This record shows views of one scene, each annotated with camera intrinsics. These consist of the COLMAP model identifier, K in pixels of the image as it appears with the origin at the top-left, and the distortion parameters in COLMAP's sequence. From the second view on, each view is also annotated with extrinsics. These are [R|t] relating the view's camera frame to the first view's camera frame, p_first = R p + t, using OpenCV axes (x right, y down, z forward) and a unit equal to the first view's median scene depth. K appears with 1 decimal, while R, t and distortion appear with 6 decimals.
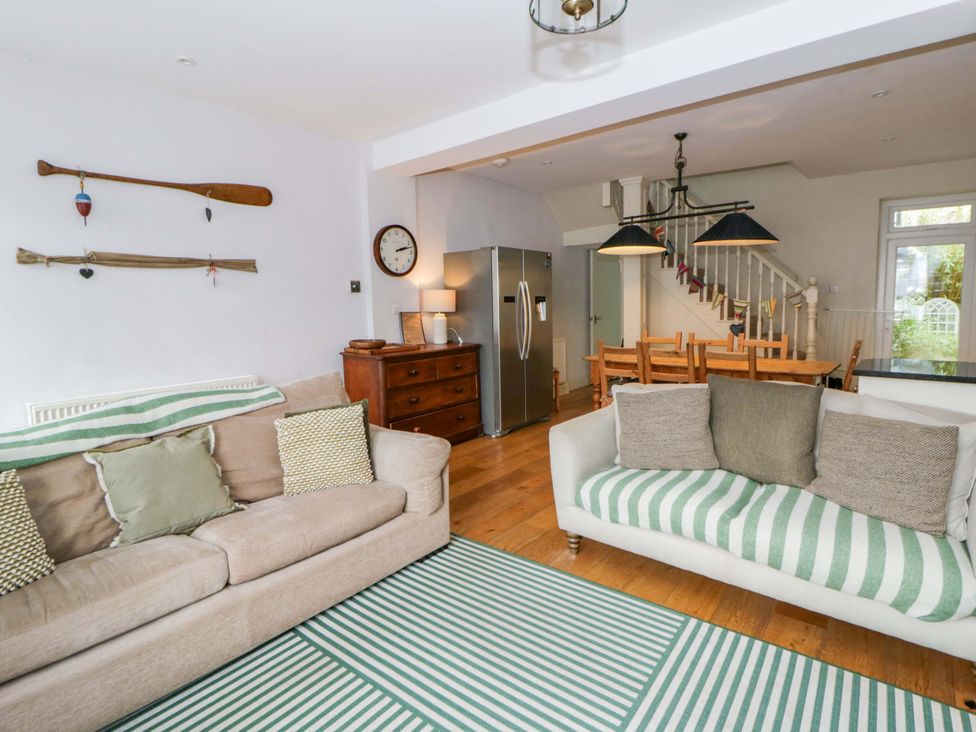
lens RADIAL K [[505.9, 0, 504.8], [0, 505.9, 345.5], [0, 0, 1]] dist [-0.003688, -0.010945]
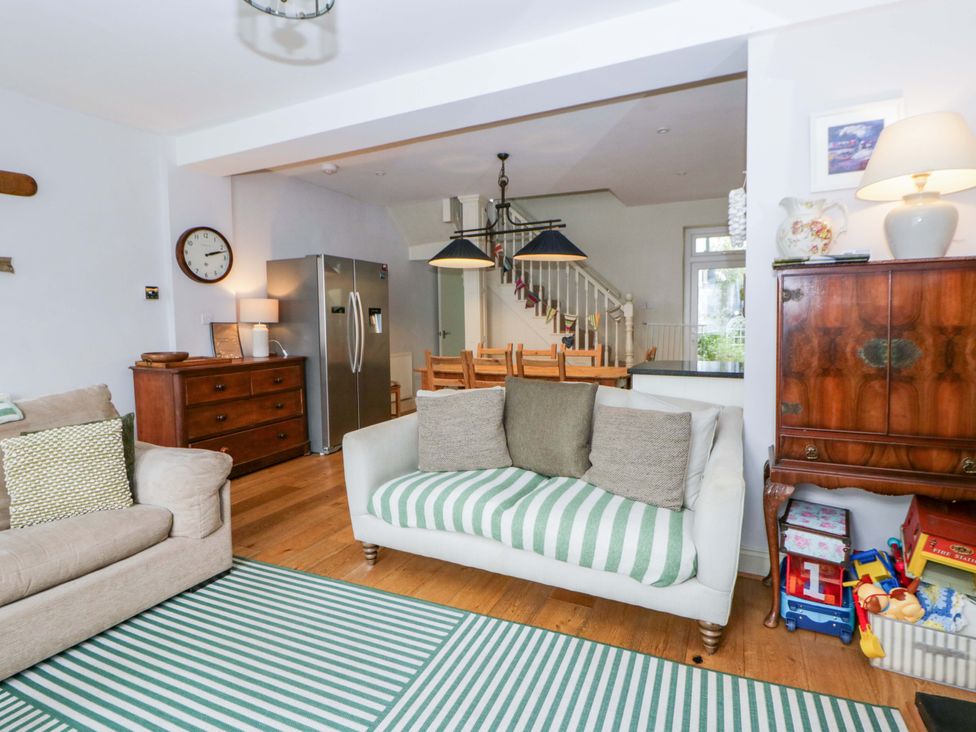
lens RADIAL K [[505.9, 0, 506.1], [0, 505.9, 347.4], [0, 0, 1]] dist [-0.003688, -0.010945]
pose [[0.969727, -0.007158, 0.244087, 0.133380], [0.016041, 0.999279, -0.034426, 0.029251], [-0.243665, 0.037299, 0.969142, -0.013349]]
